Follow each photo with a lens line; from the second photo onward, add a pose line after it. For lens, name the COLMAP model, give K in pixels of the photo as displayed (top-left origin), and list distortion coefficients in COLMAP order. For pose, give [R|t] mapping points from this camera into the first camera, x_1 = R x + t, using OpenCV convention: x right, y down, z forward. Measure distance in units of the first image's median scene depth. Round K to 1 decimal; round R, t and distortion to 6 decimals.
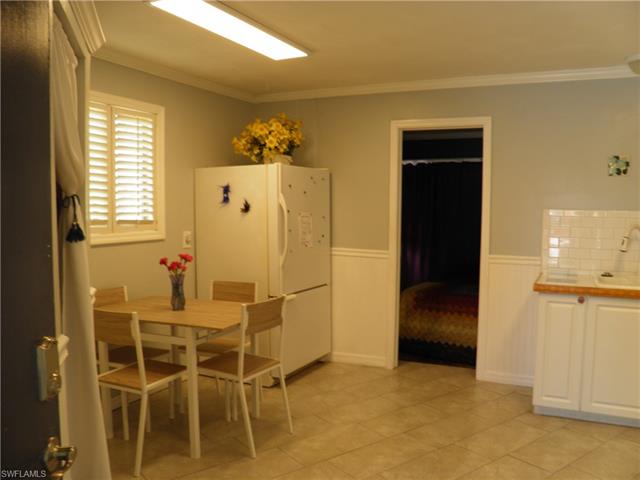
lens RADIAL K [[529.9, 0, 355.0], [0, 529.9, 241.0], [0, 0, 1]] dist [-0.147294, 0.097099]
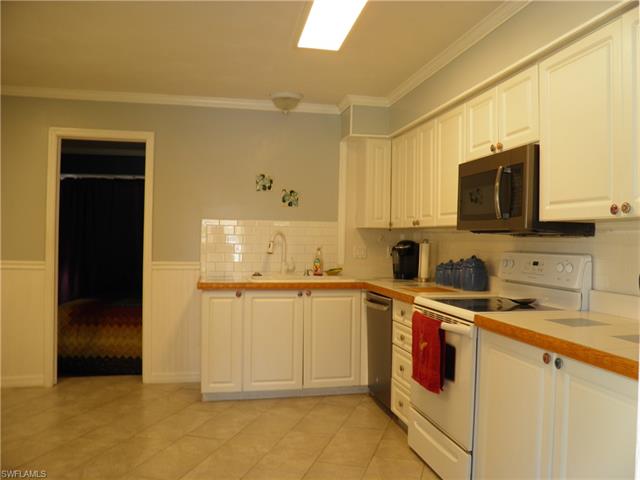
lens RADIAL K [[529.9, 0, 355.0], [0, 529.9, 241.0], [0, 0, 1]] dist [-0.147294, 0.097099]
pose [[0.785222, 0.000471, 0.619214, -0.076066], [0.033686, 0.998486, -0.043476, 0.046778], [-0.618297, 0.054997, 0.784018, -0.083313]]
